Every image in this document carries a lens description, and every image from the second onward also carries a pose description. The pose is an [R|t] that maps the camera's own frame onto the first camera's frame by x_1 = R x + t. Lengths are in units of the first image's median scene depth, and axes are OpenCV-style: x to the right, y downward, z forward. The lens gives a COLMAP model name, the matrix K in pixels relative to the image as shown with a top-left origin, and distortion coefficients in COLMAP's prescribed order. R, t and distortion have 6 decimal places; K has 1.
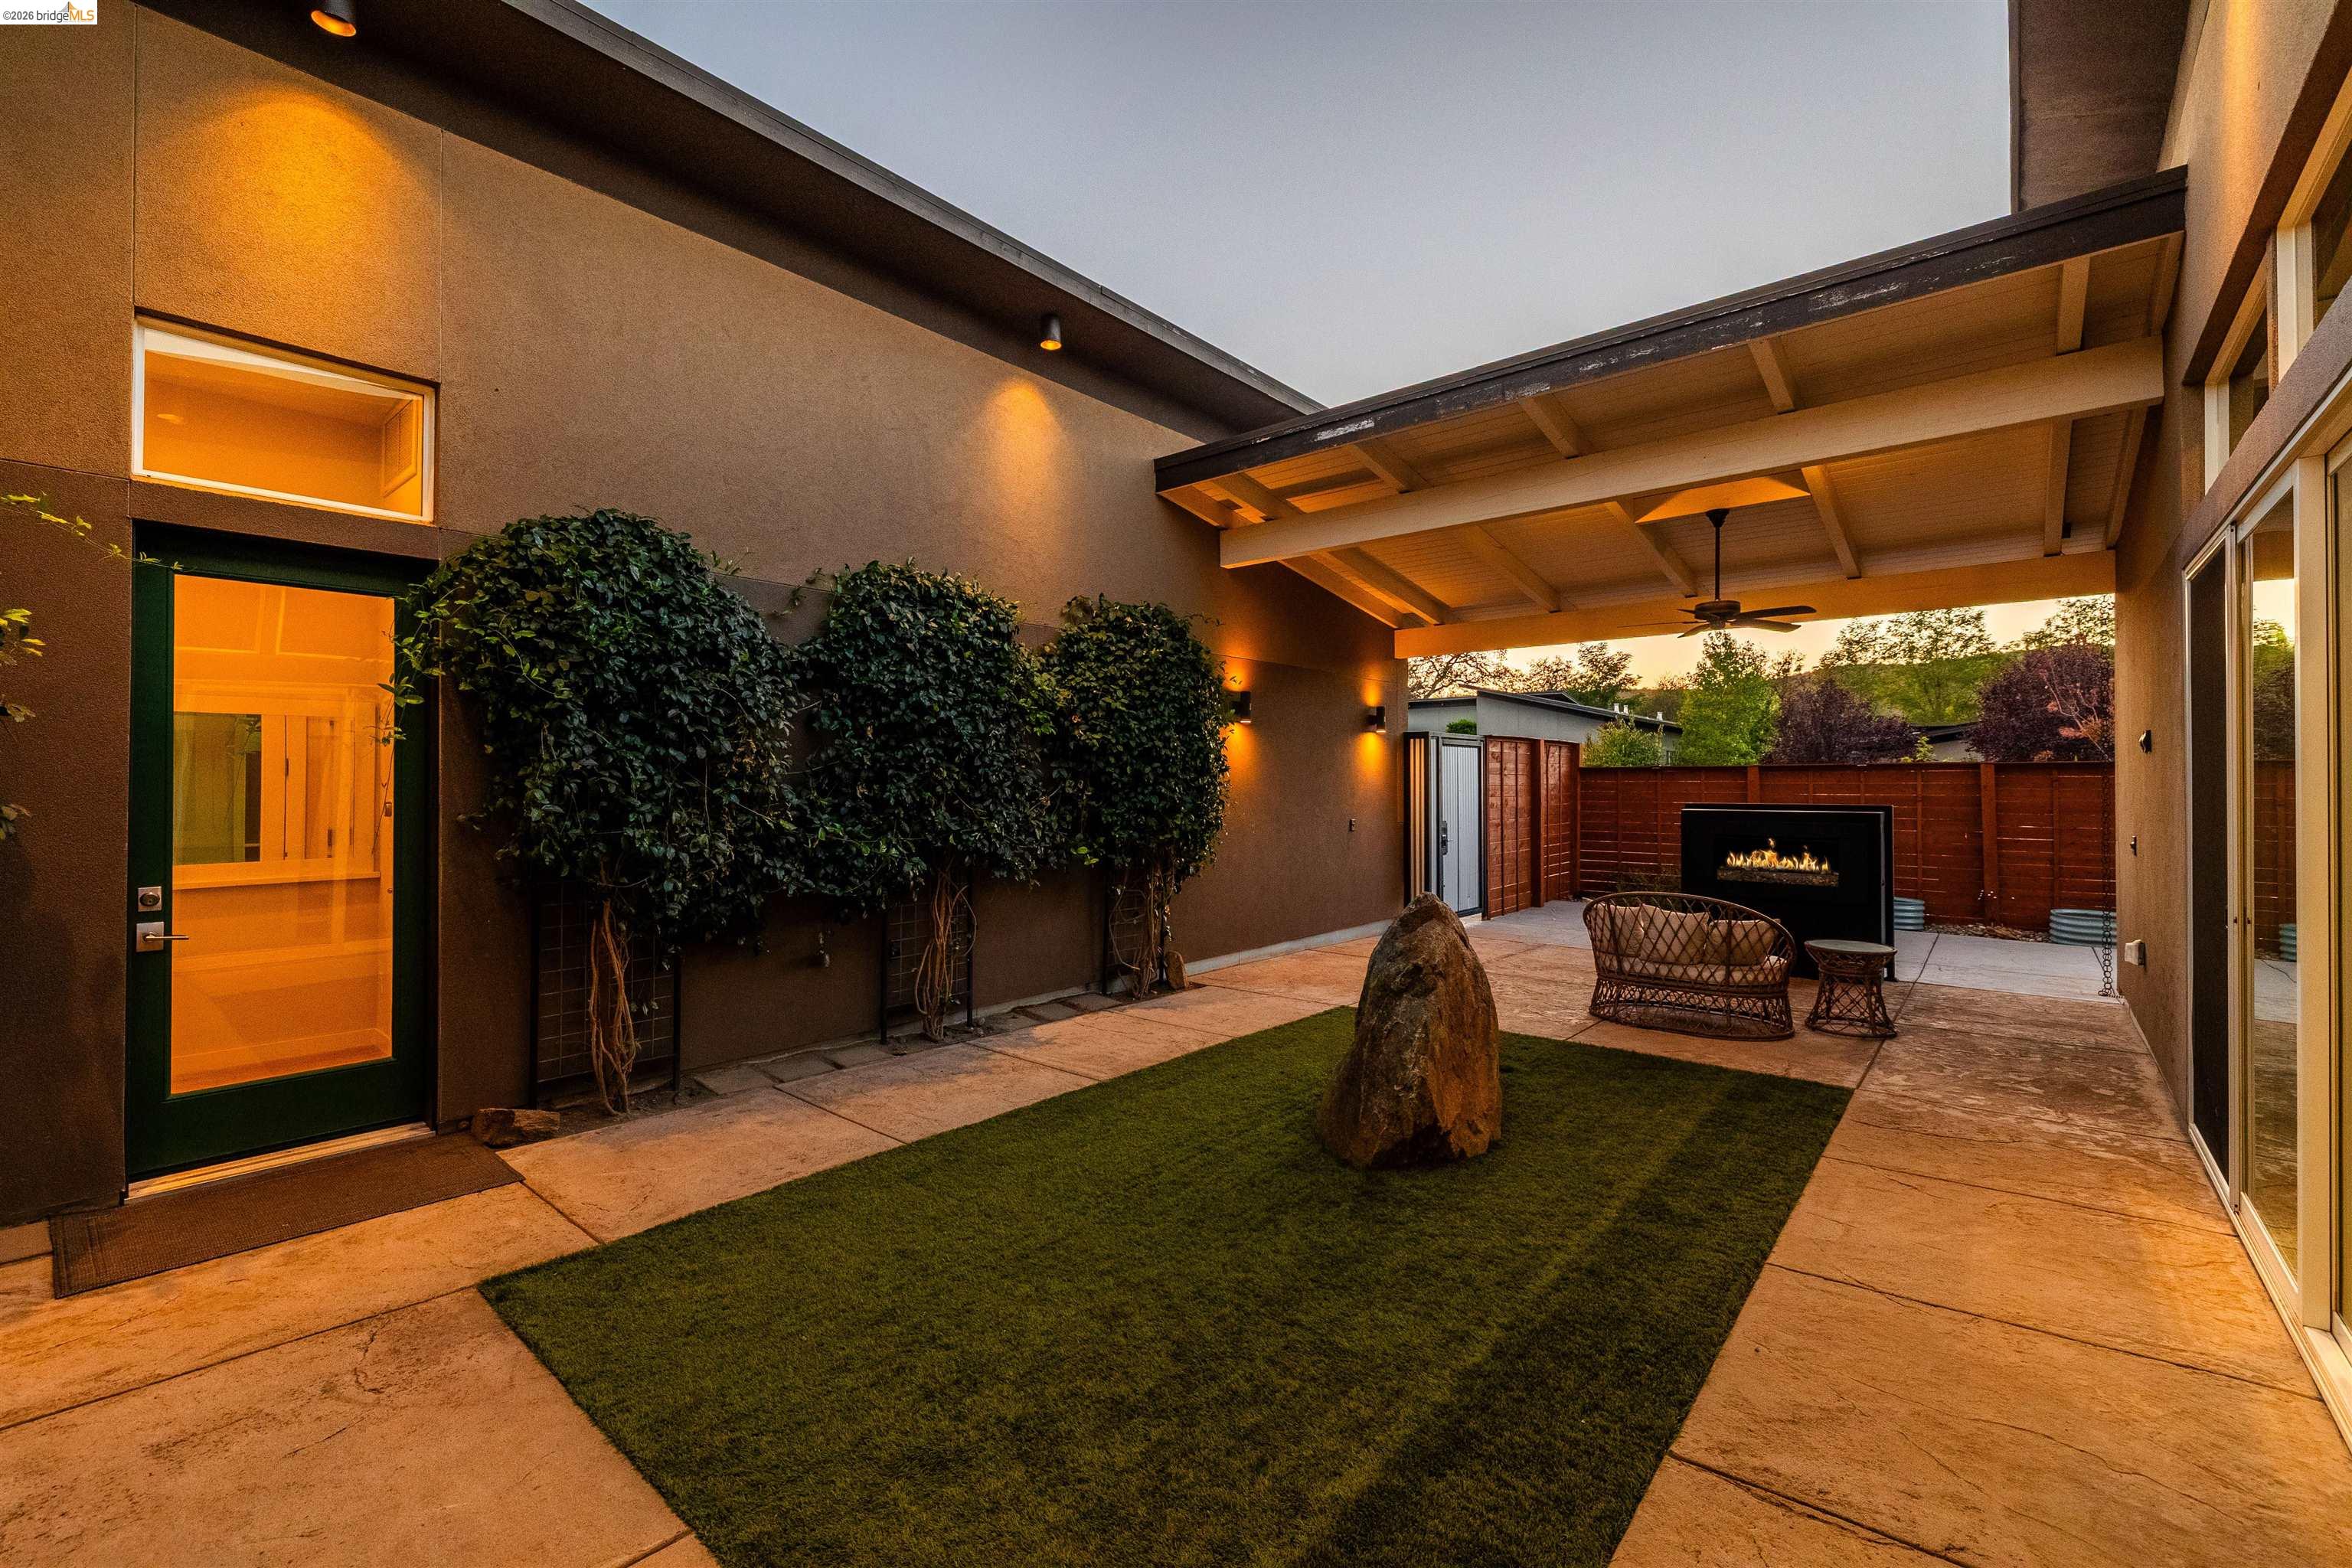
lens RADIAL K [[989.5, 0, 1178.8], [0, 989.5, 774.2], [0, 0, 1]] dist [0.001263, 0.000080]
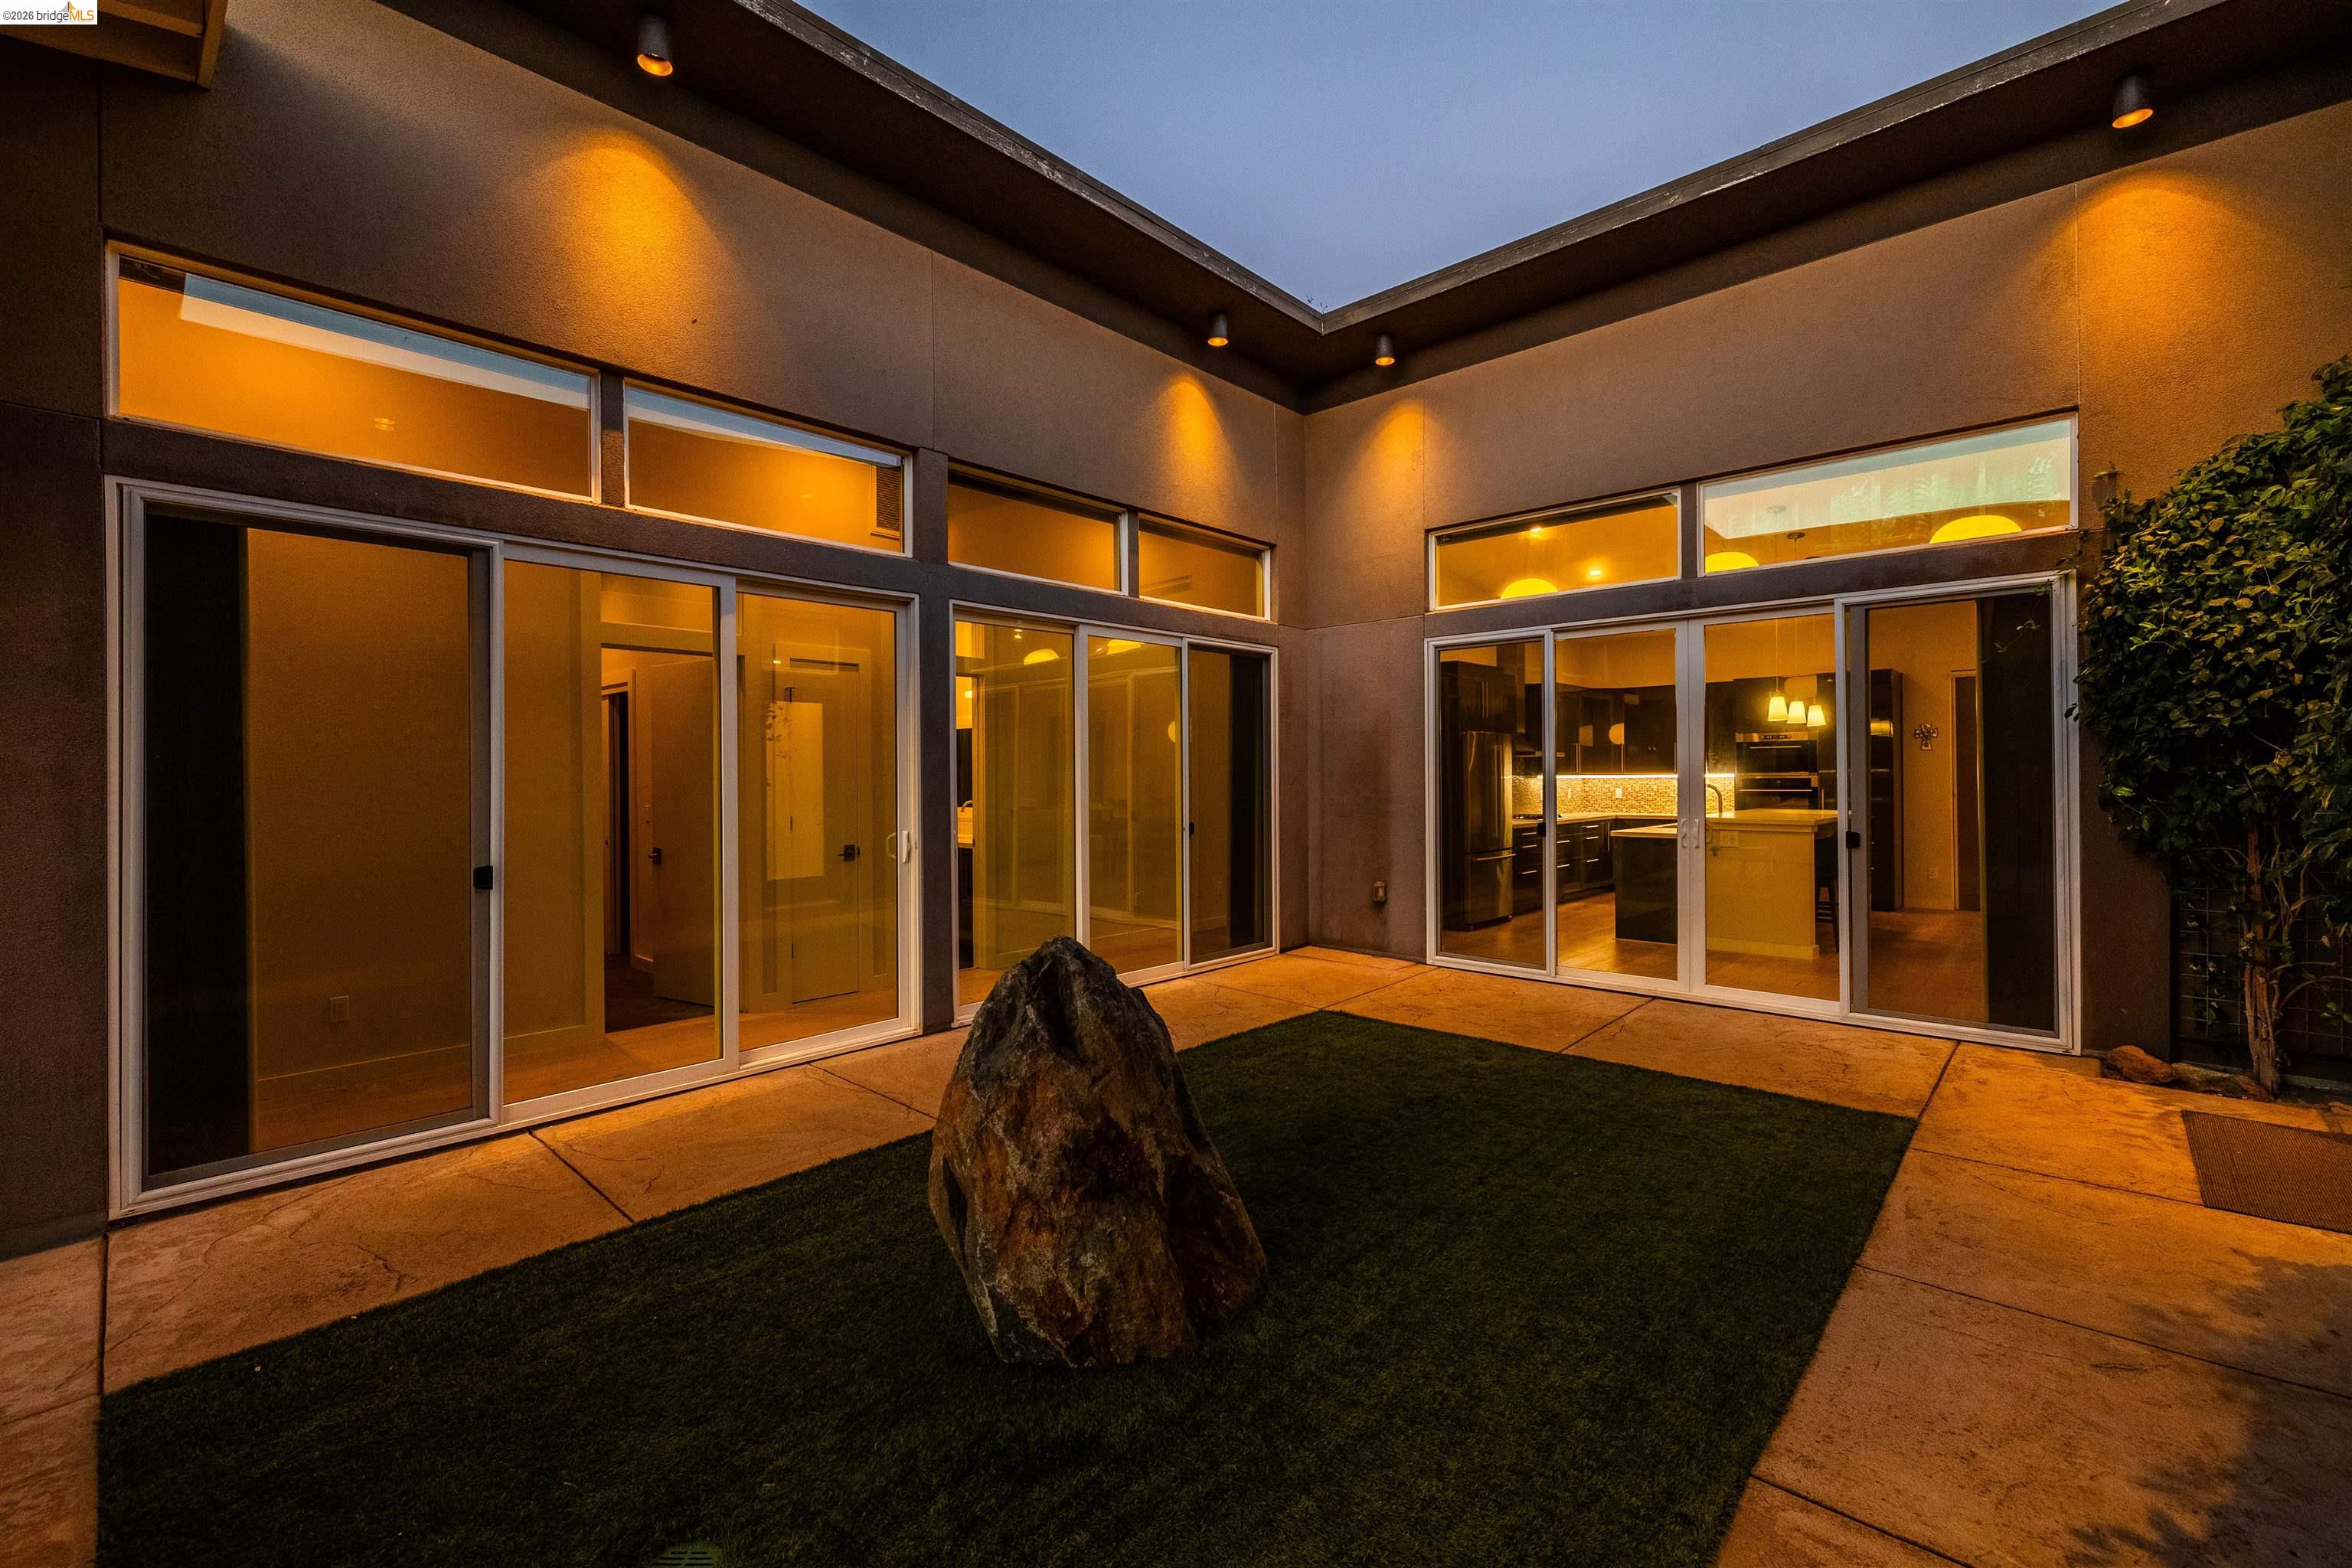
lens RADIAL K [[989.5, 0, 1178.8], [0, 989.5, 774.2], [0, 0, 1]] dist [0.001263, 0.000080]
pose [[-0.998919, 0.007861, 0.045825, 0.144831], [0.007485, 0.999937, -0.008377, 0.029100], [-0.045888, -0.008025, -0.998914, 1.500513]]
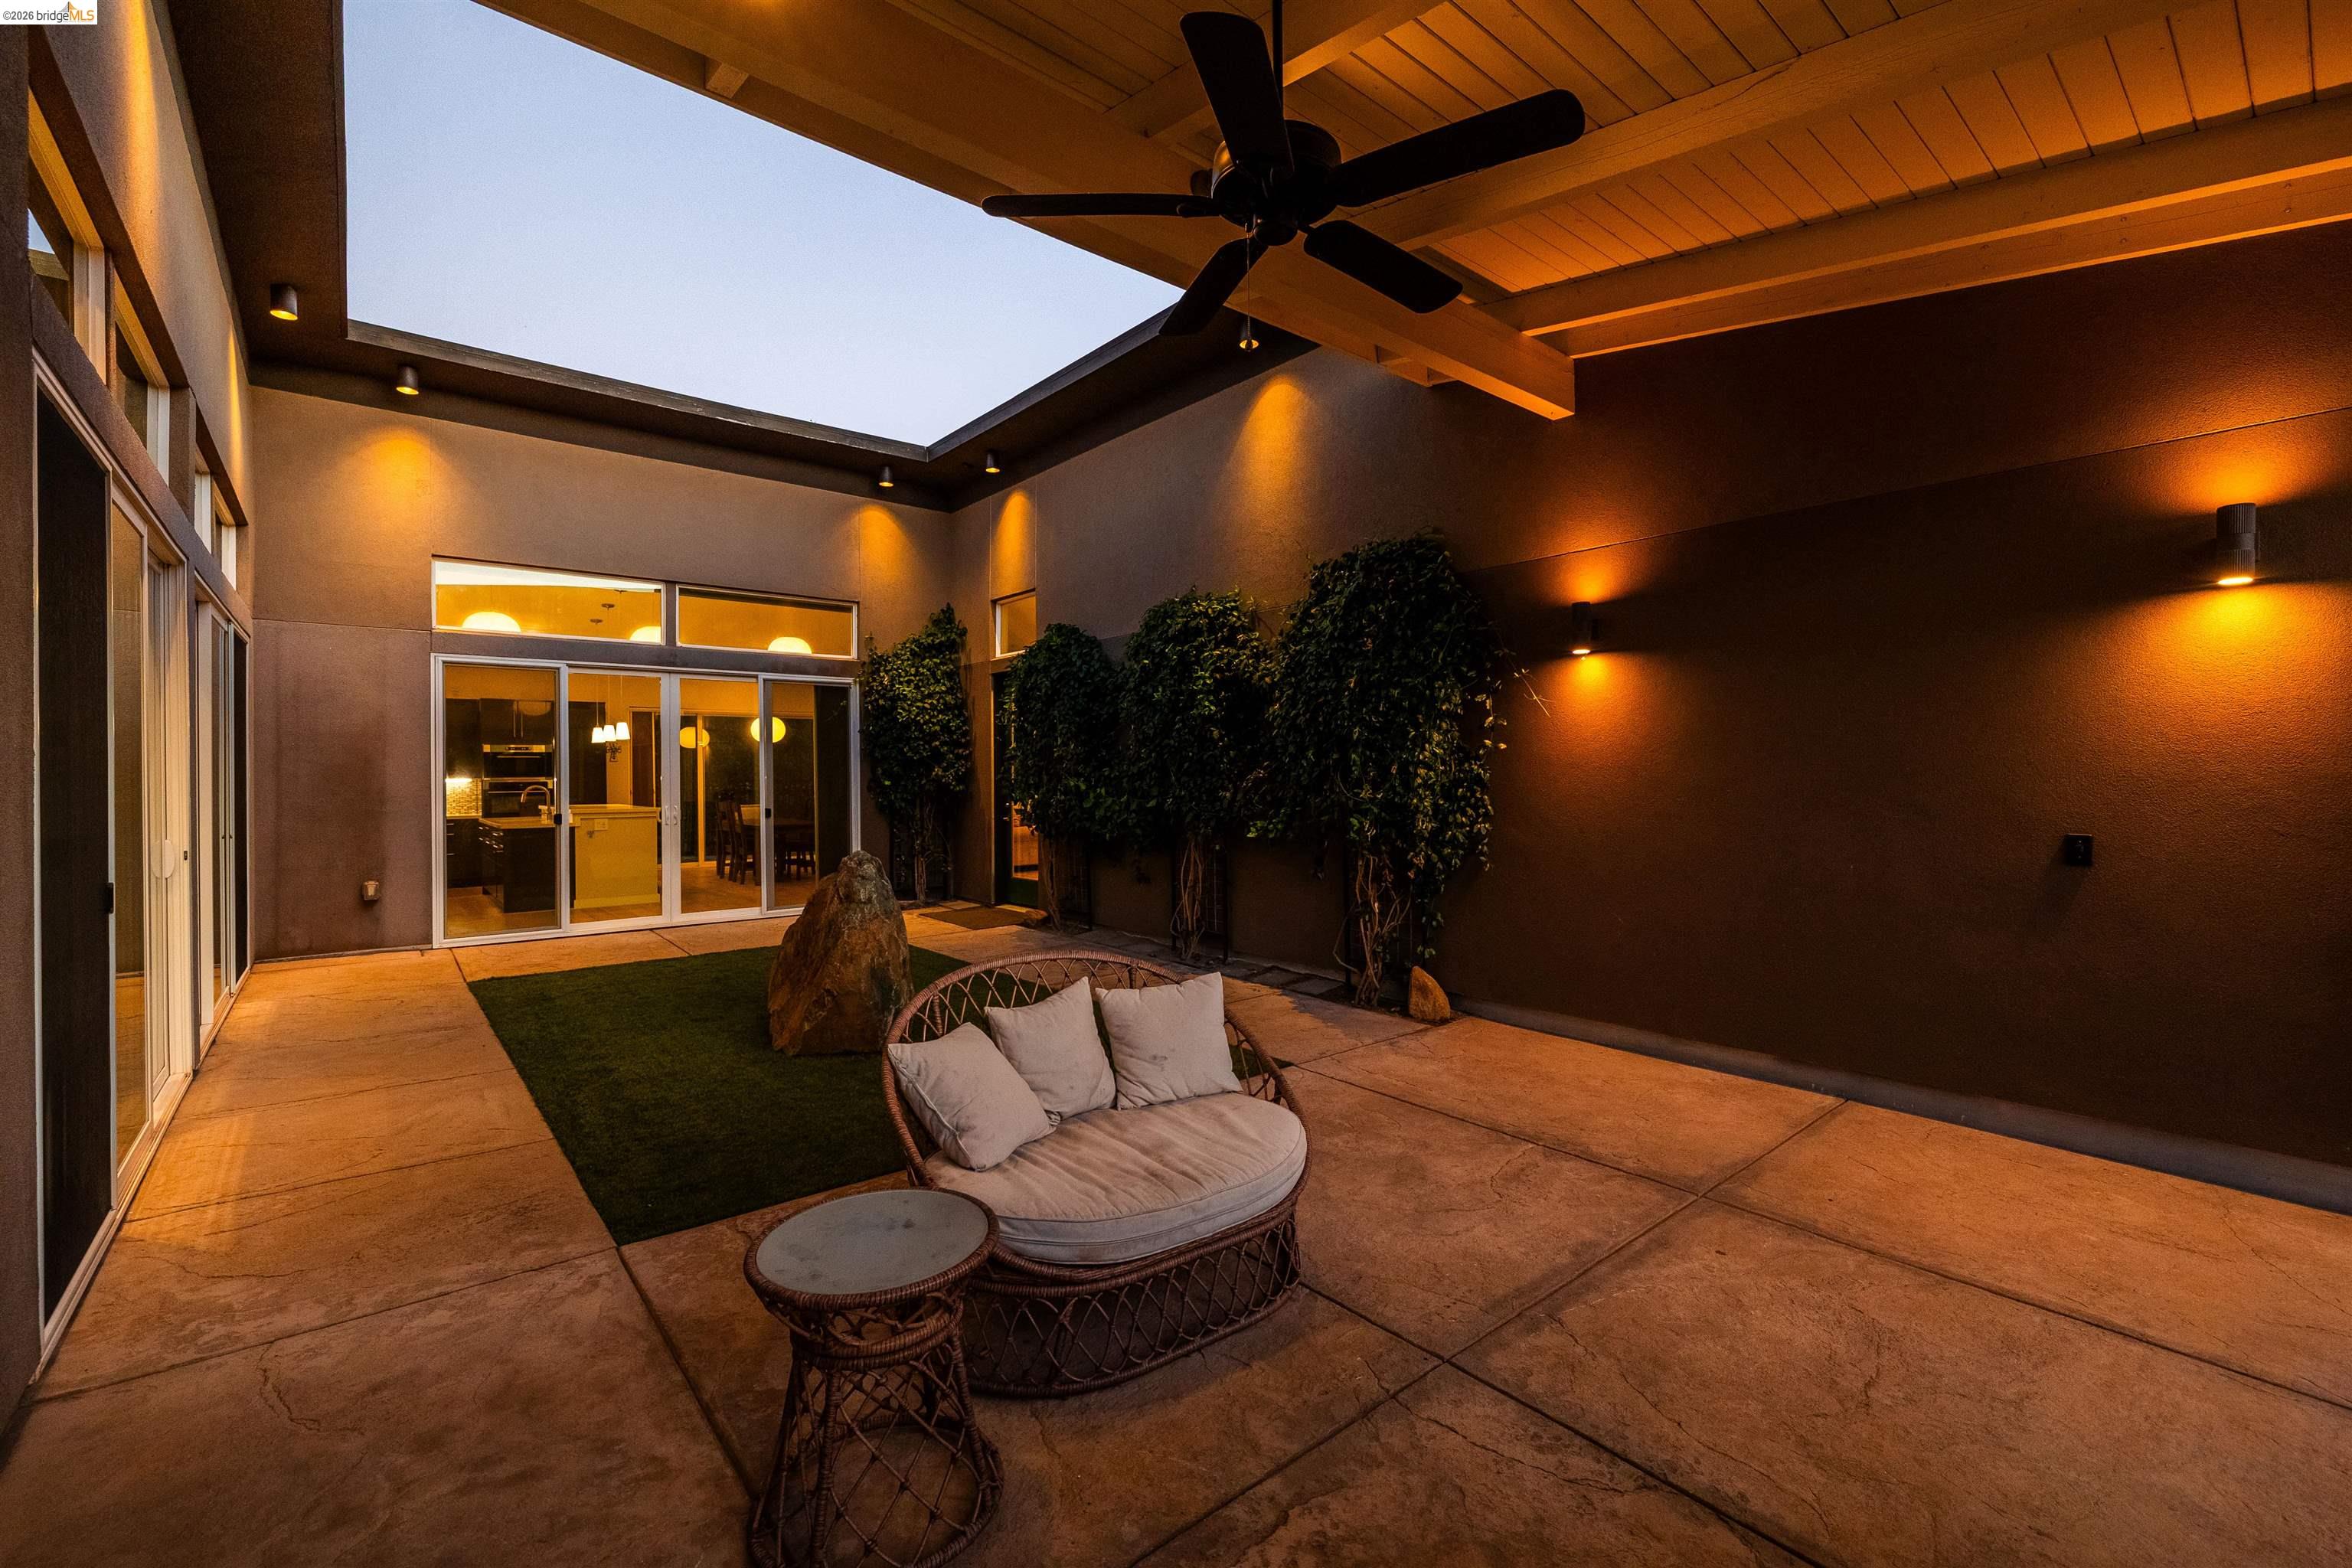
lens RADIAL K [[989.5, 0, 1178.8], [0, 989.5, 774.2], [0, 0, 1]] dist [0.001263, 0.000080]
pose [[-0.171183, 0.003812, -0.985232, 1.261957], [0.015294, 0.999882, 0.001211, 0.032830], [0.985120, -0.014860, -0.171221, 1.494292]]
